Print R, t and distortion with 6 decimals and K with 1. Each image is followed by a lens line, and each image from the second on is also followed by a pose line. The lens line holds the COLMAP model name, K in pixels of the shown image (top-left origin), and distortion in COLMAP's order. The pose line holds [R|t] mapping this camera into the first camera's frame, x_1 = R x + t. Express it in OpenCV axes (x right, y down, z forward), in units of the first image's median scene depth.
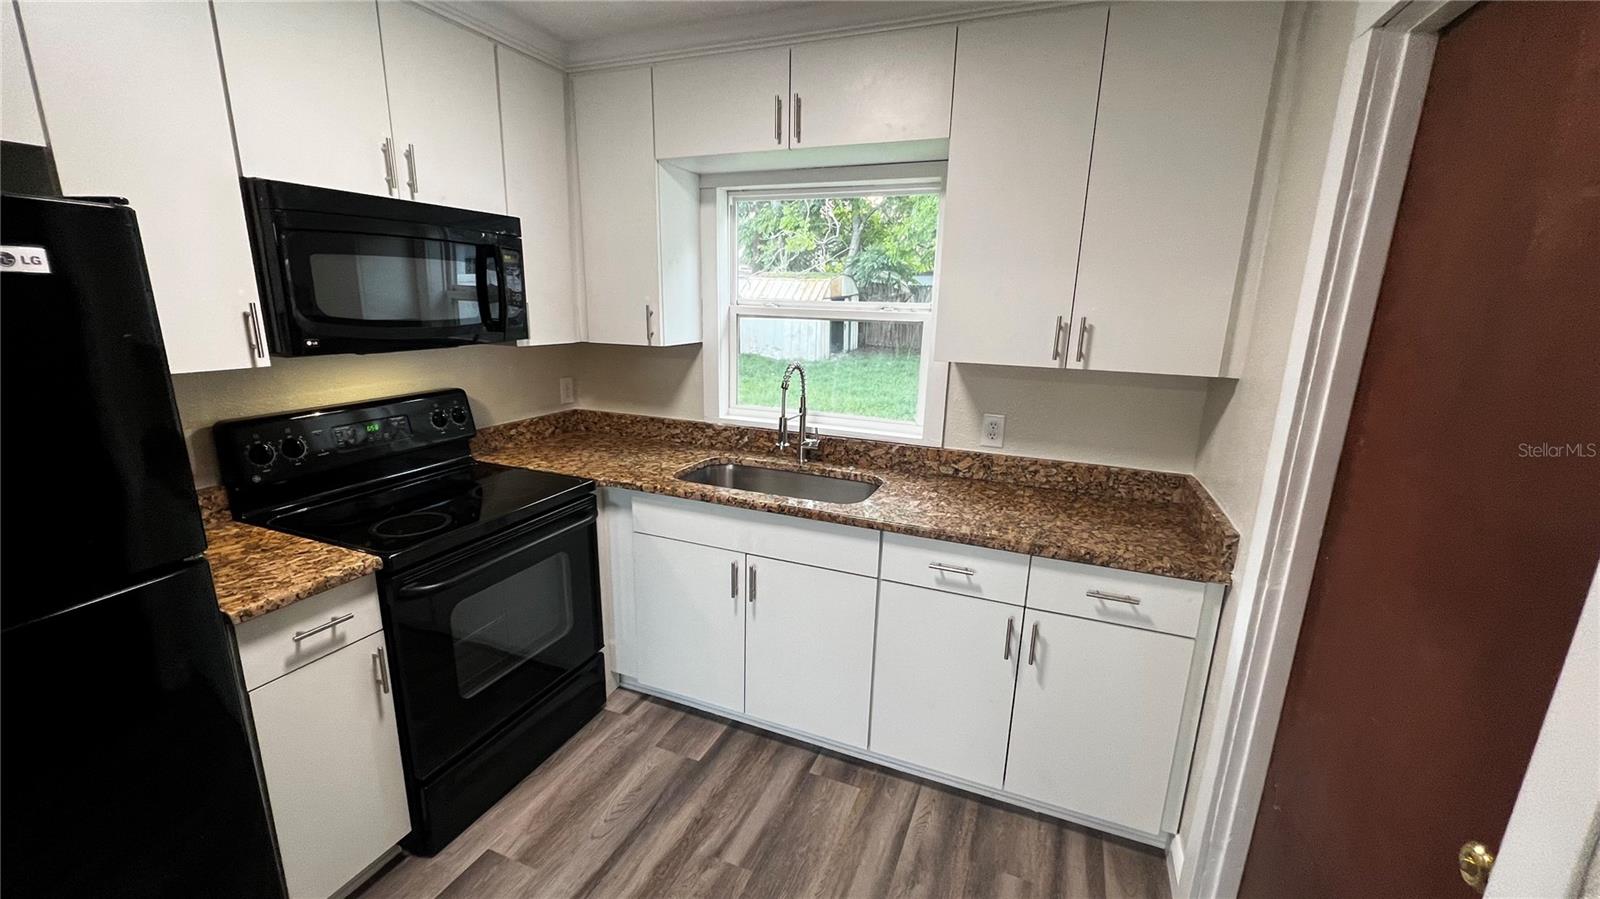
lens RADIAL K [[639.8, 0, 798.8], [0, 639.8, 454.2], [0, 0, 1]] dist [-0.000402, 0.000325]
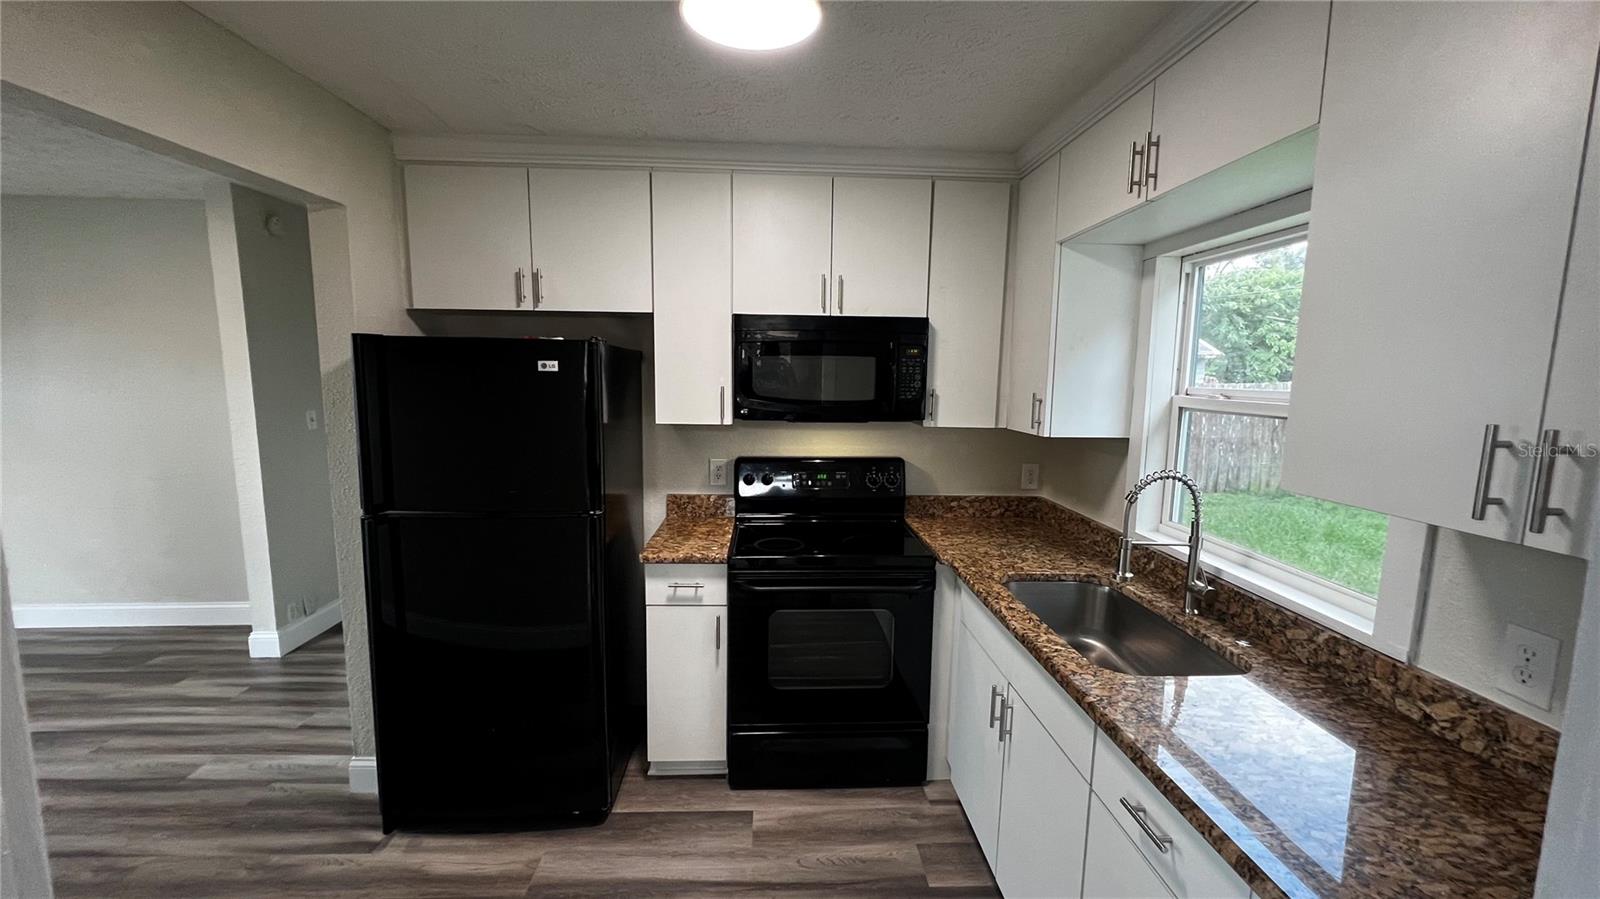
lens RADIAL K [[639.8, 0, 798.8], [0, 639.8, 454.2], [0, 0, 1]] dist [-0.000402, 0.000325]
pose [[0.426964, 0.099171, -0.898814, 0.497943], [-0.221439, 0.975171, 0.002405, -0.073389], [0.876736, 0.198006, 0.438323, 0.312931]]
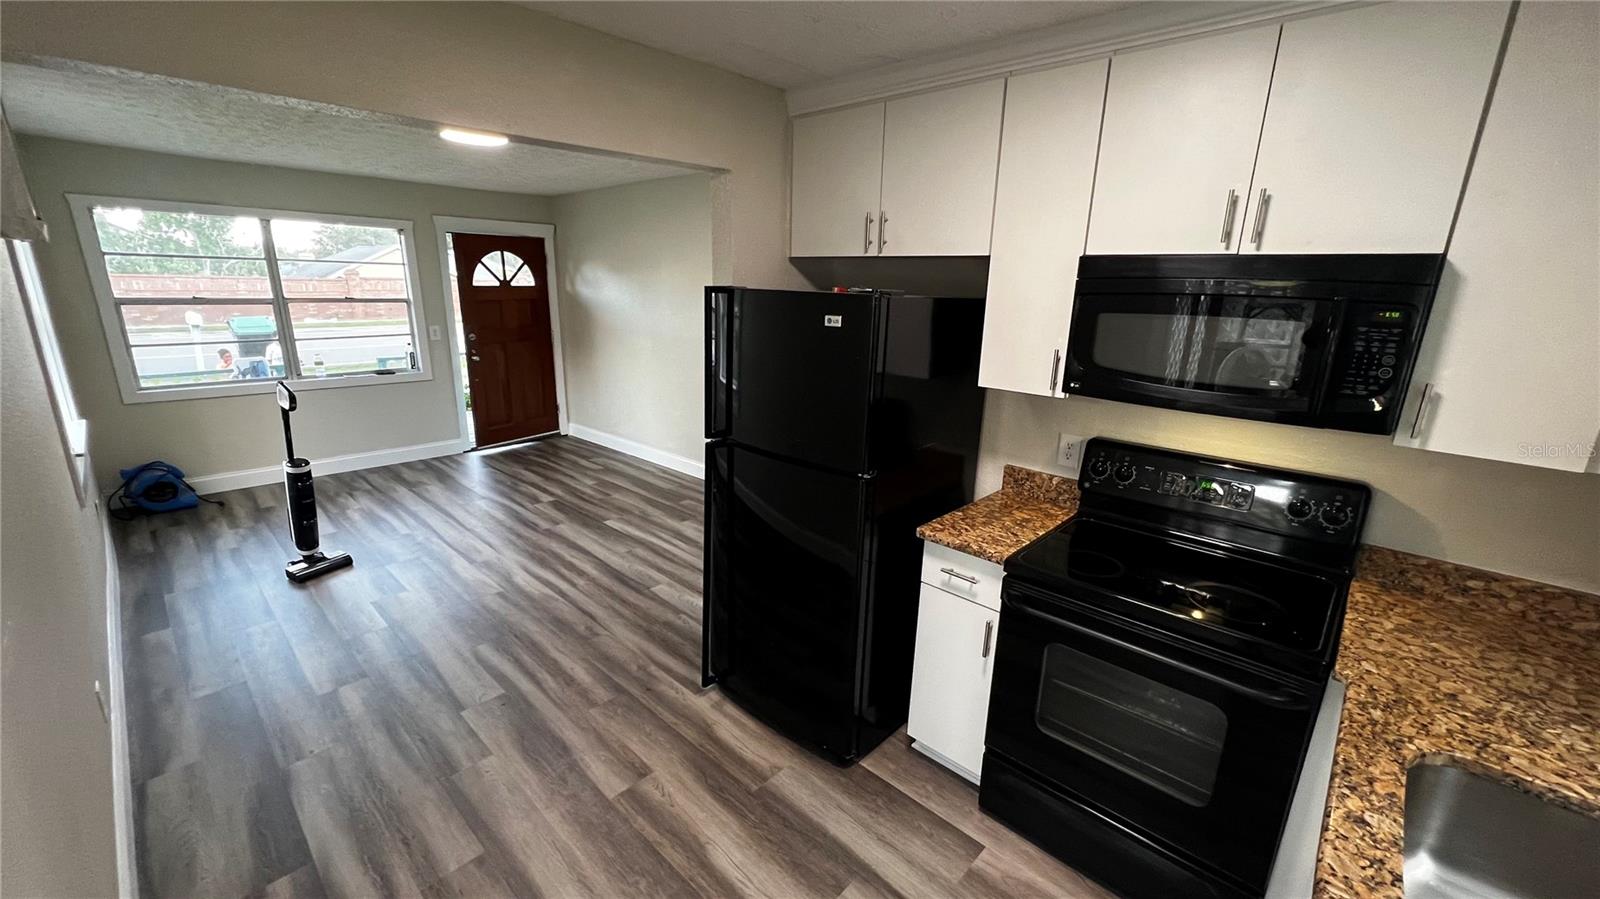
lens RADIAL K [[639.8, 0, 798.8], [0, 639.8, 454.2], [0, 0, 1]] dist [-0.000402, 0.000325]
pose [[-0.351448, 0.215586, -0.911047, 0.387677], [-0.258101, 0.913102, 0.315639, -0.209961], [0.899927, 0.346073, -0.265265, 0.622327]]
